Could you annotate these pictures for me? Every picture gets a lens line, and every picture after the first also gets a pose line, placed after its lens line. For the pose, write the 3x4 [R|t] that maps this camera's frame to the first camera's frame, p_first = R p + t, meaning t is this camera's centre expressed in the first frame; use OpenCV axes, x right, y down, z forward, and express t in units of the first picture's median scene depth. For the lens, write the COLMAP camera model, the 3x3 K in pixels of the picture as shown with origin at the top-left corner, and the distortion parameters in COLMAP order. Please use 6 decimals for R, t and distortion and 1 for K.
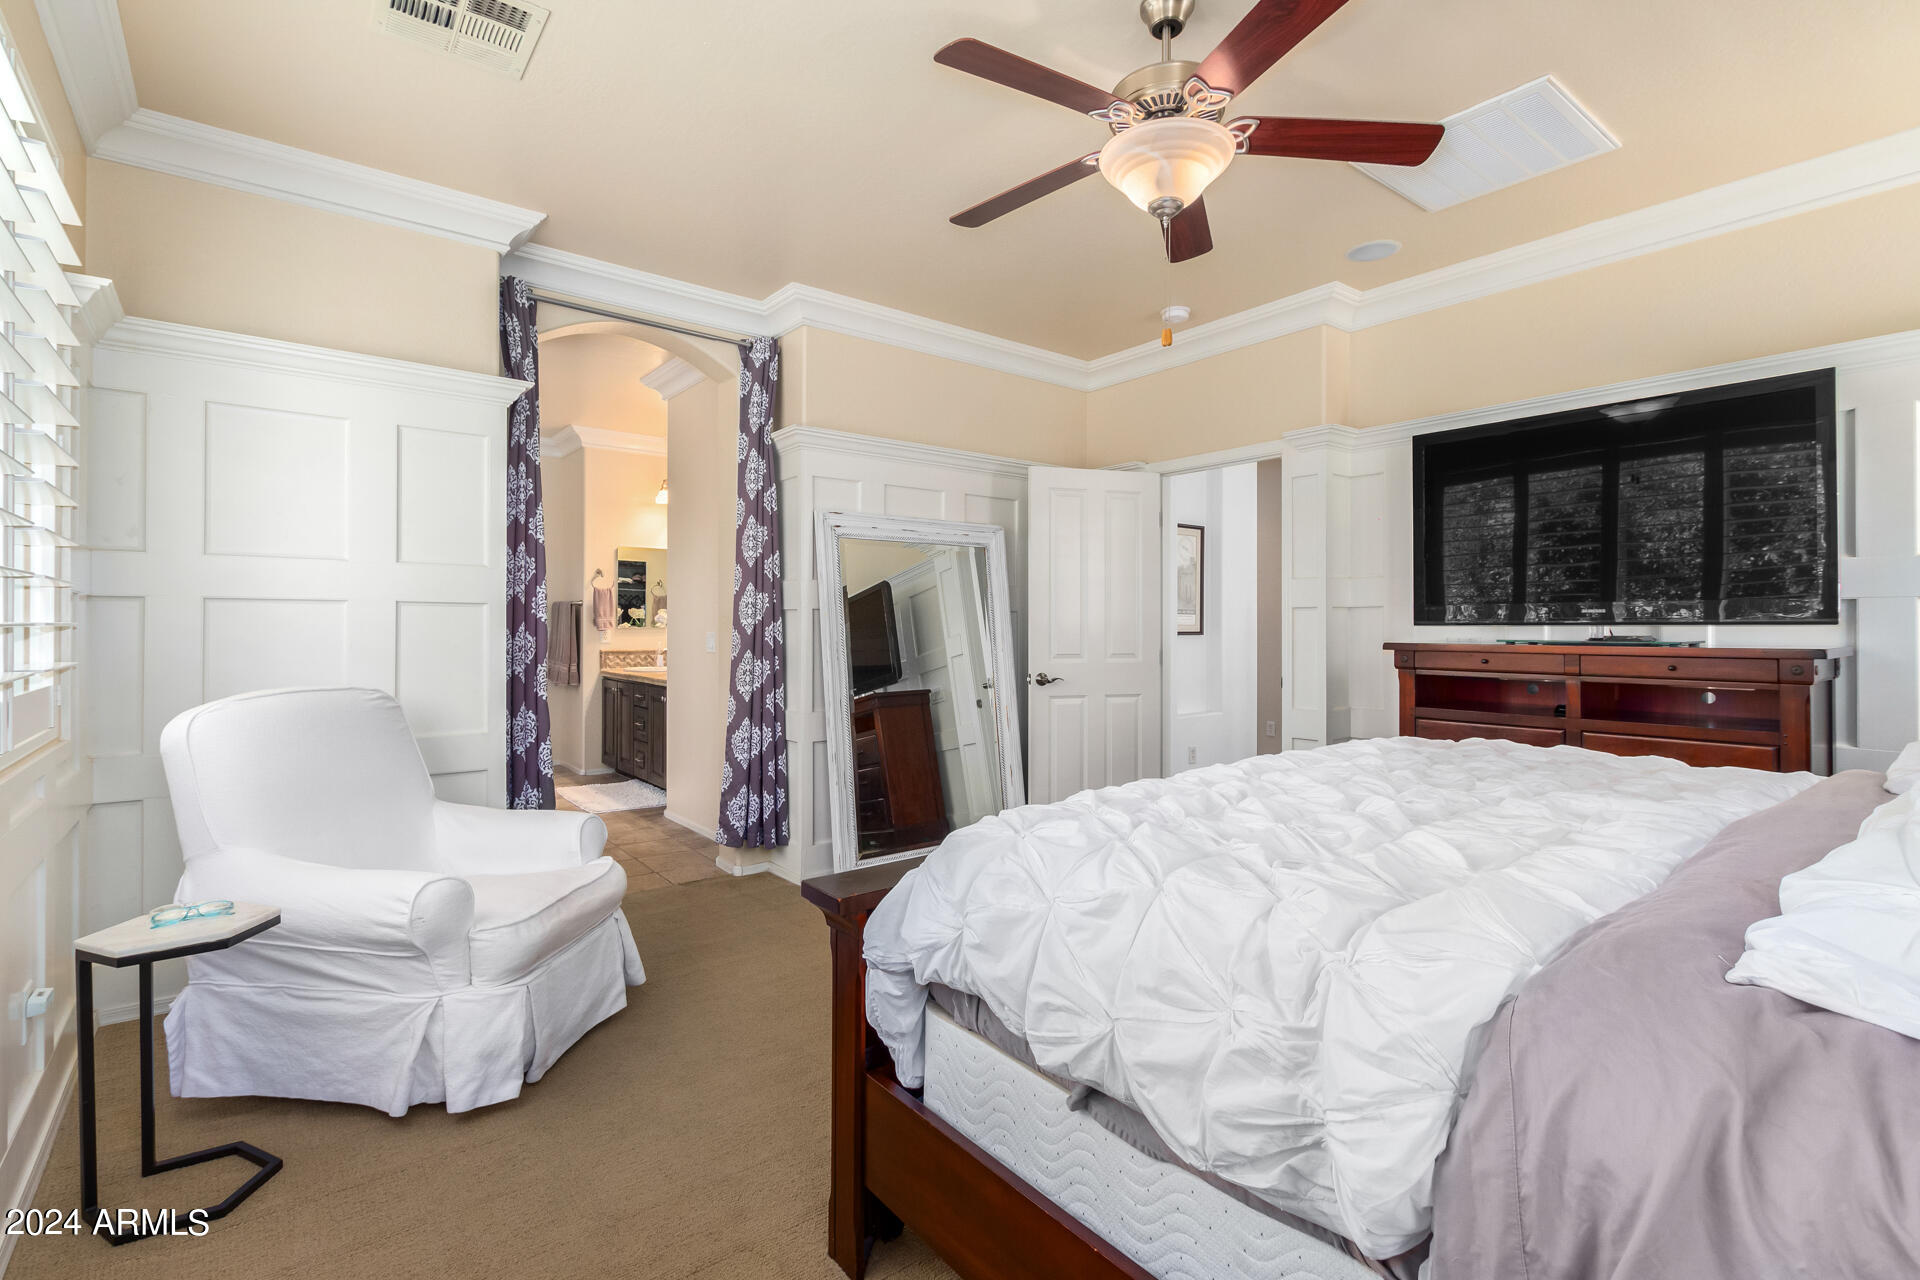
lens RADIAL K [[907.3, 0, 960.9], [0, 907.3, 622.9], [0, 0, 1]] dist [0.002689, -0.001387]
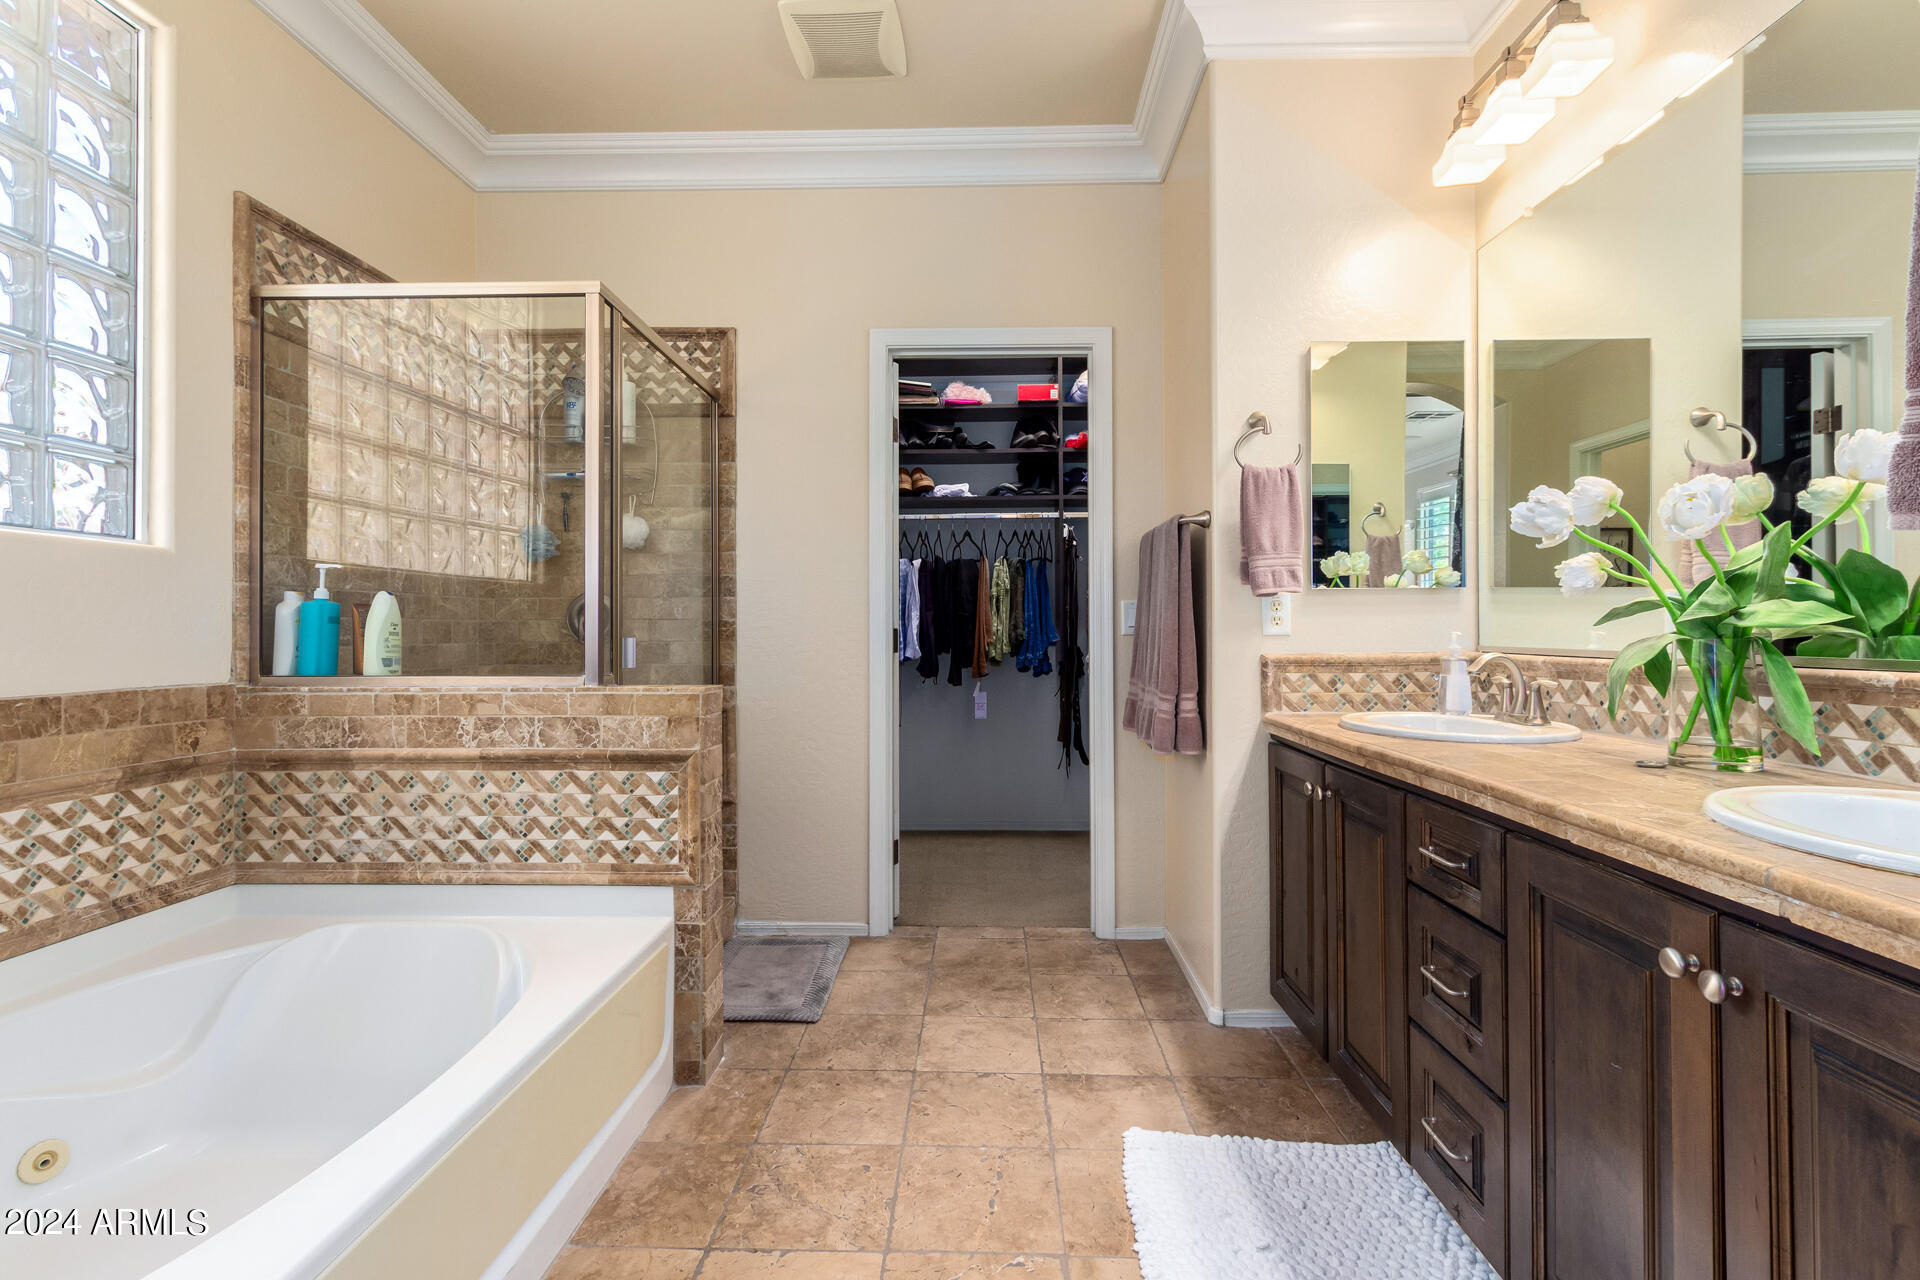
lens RADIAL K [[907.3, 0, 960.9], [0, 907.3, 622.9], [0, 0, 1]] dist [0.002689, -0.001387]
pose [[0.773462, -0.008562, -0.633784, -0.270405], [0.007147, 0.999963, -0.004786, 0.018557], [0.633802, -0.000828, 0.773495, 0.669291]]
